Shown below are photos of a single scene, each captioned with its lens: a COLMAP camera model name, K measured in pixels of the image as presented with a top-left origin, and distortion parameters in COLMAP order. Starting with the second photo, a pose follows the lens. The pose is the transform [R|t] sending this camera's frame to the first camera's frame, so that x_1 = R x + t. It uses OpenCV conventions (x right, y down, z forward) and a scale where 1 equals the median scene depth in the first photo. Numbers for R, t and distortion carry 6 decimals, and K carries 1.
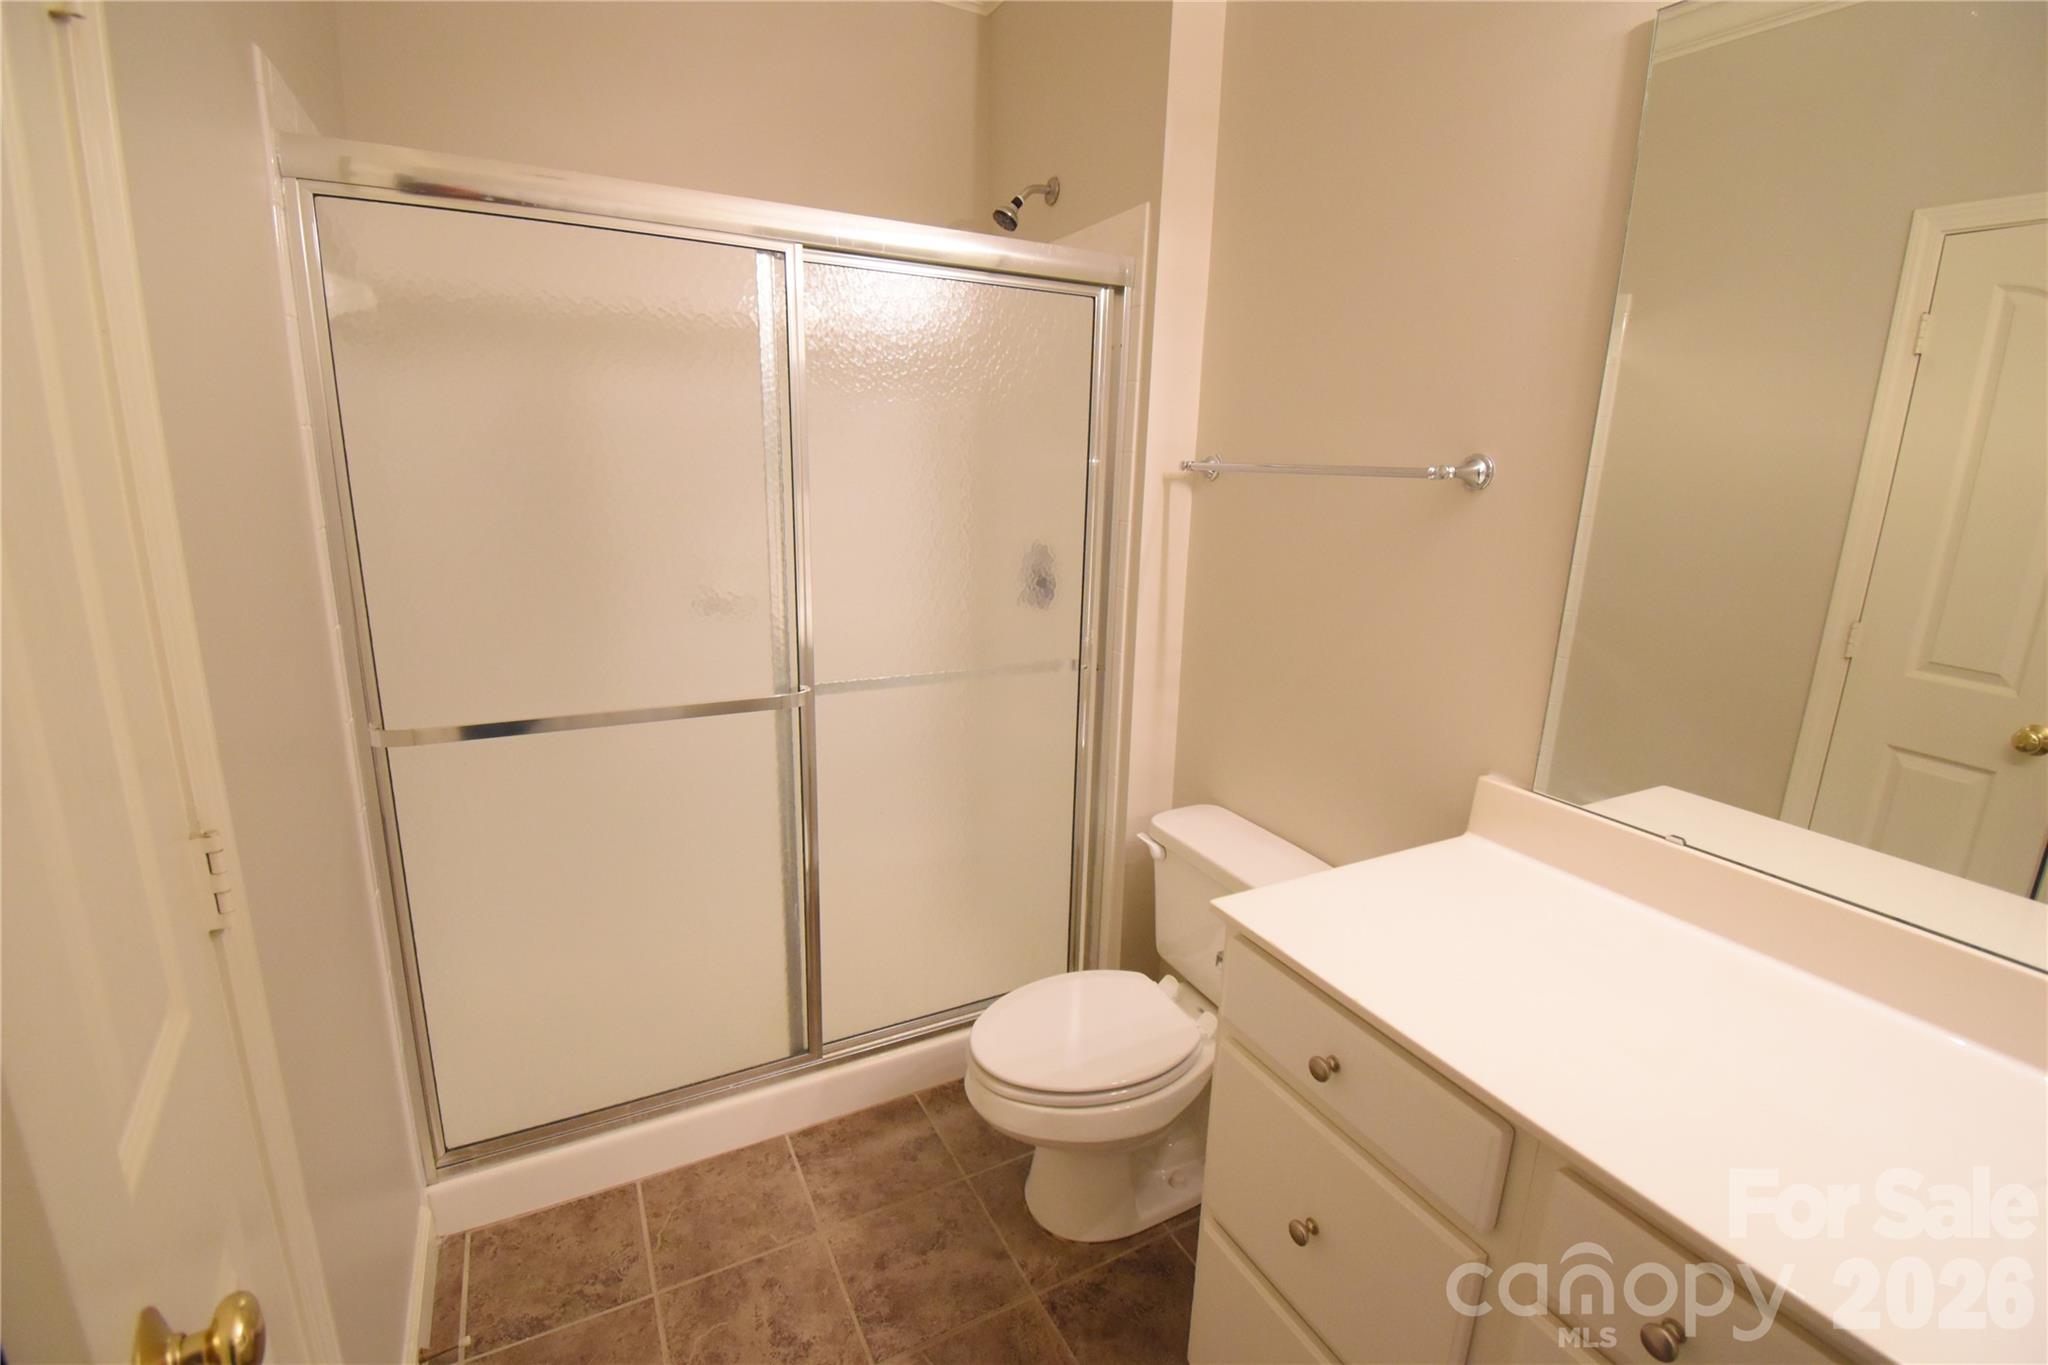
lens RADIAL K [[898.0, 0, 1025.0], [0, 898.0, 676.5], [0, 0, 1]] dist [0.022079, -0.027392]
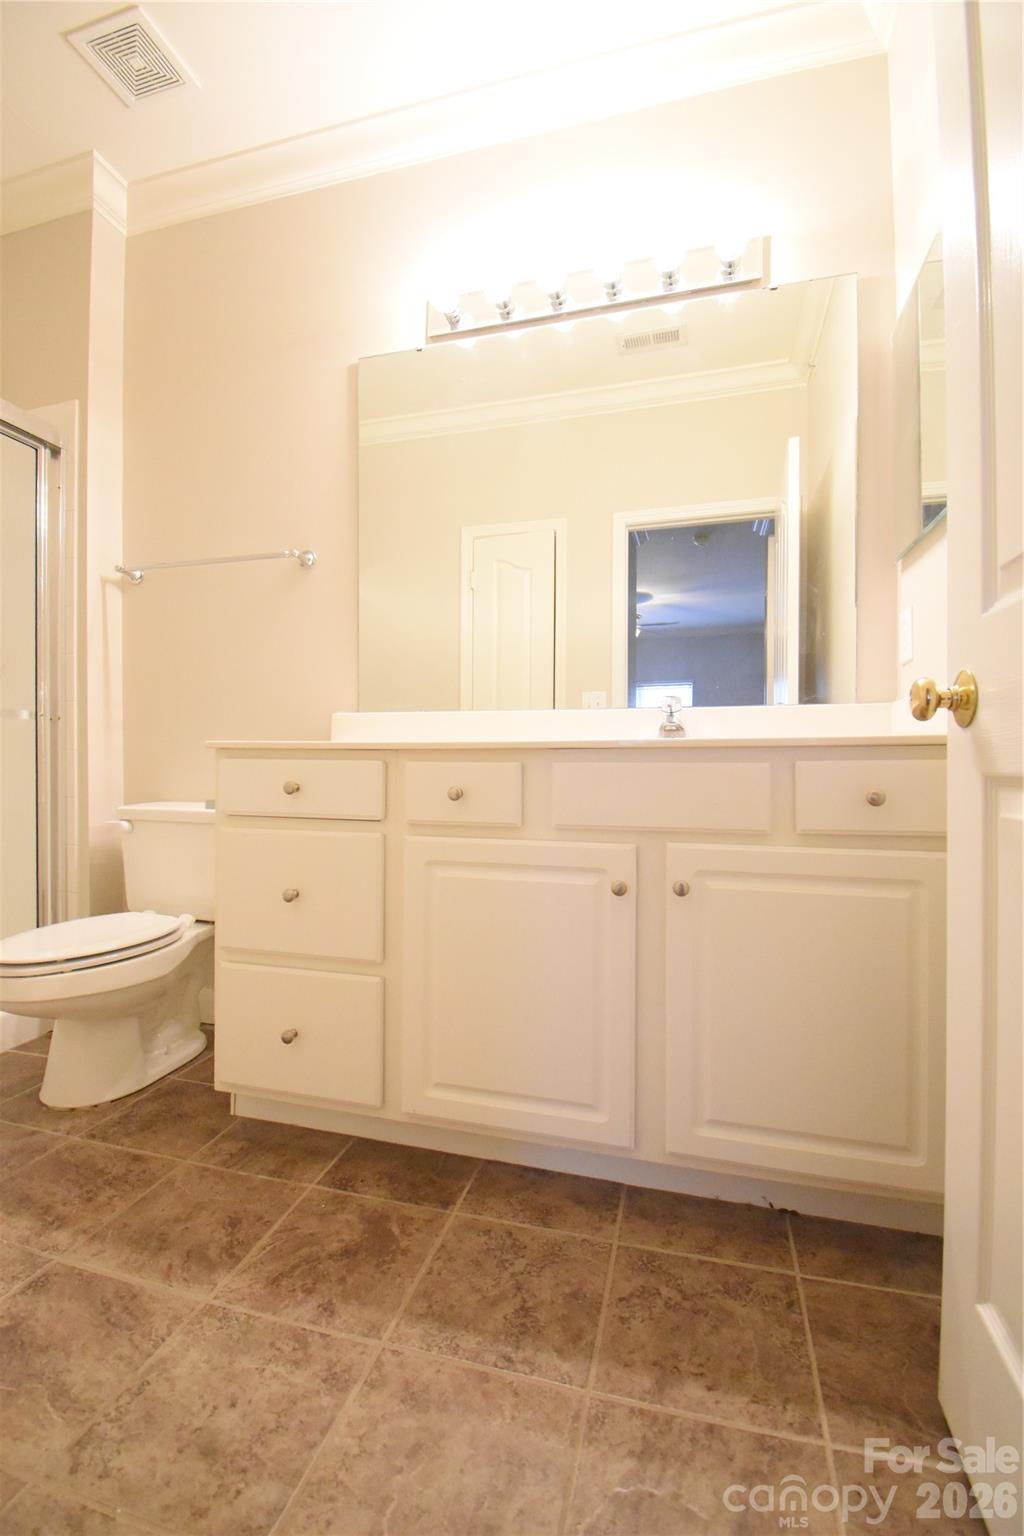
lens RADIAL K [[673.5, 0, 512.0], [0, 673.5, 768.0], [0, 0, 1]] dist [0.022079, -0.027392]
pose [[0.691667, -0.030335, 0.721579, -0.210083], [0.184480, 0.973394, -0.135911, 0.396291], [-0.698258, 0.227122, 0.678861, -0.156853]]
